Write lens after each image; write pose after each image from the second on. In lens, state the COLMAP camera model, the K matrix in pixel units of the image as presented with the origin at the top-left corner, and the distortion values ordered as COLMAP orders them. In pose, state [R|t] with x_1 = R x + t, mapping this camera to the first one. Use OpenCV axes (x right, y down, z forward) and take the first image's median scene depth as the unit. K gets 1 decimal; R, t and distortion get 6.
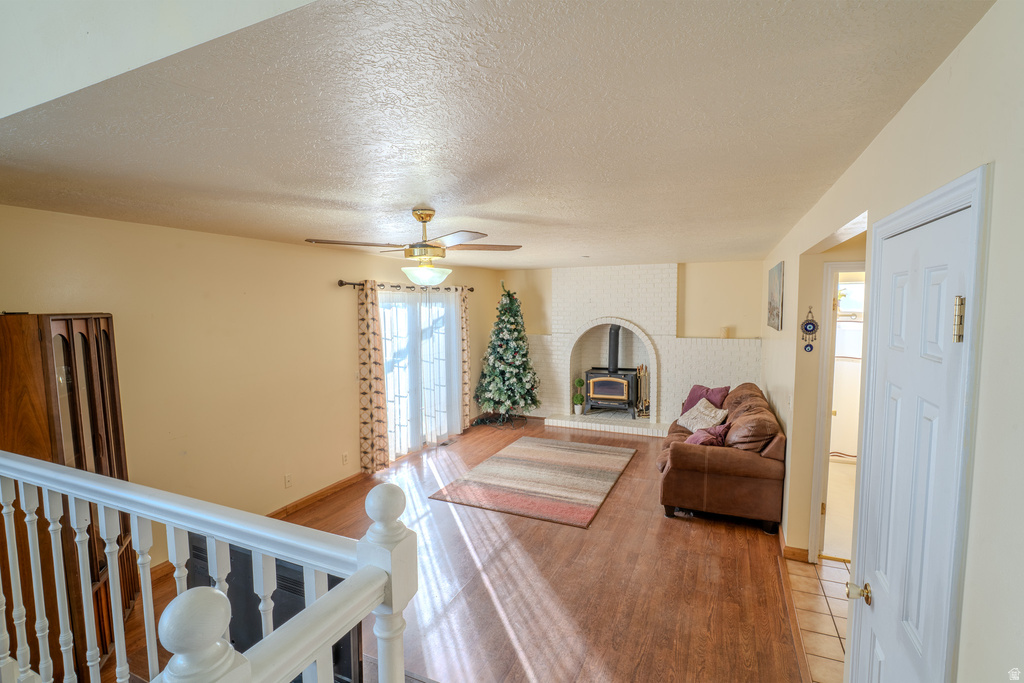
lens RADIAL K [[473.6, 0, 522.0], [0, 473.6, 342.6], [0, 0, 1]] dist [-0.014005, 0.000822]
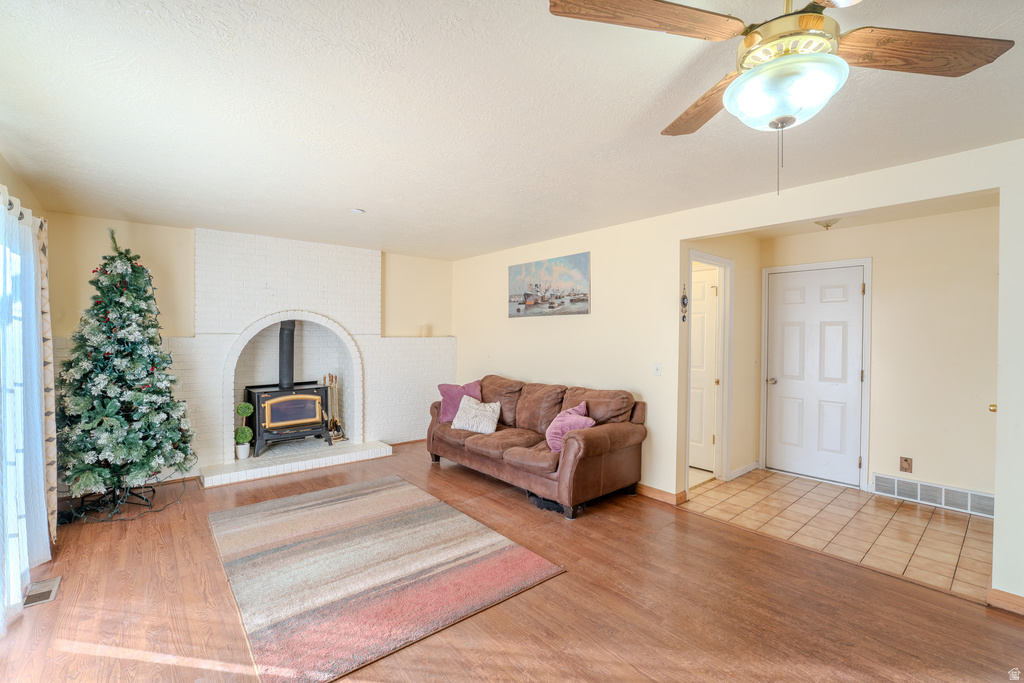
lens RADIAL K [[440.2, 0, 513.9], [0, 440.2, 343.6], [0, 0, 1]] dist [-0.024299, 0.002738]
pose [[0.444666, -0.008514, 0.895656, -0.280931], [0.064995, 0.997625, -0.022785, 0.034889], [-0.893335, 0.068345, 0.444164, 0.434098]]
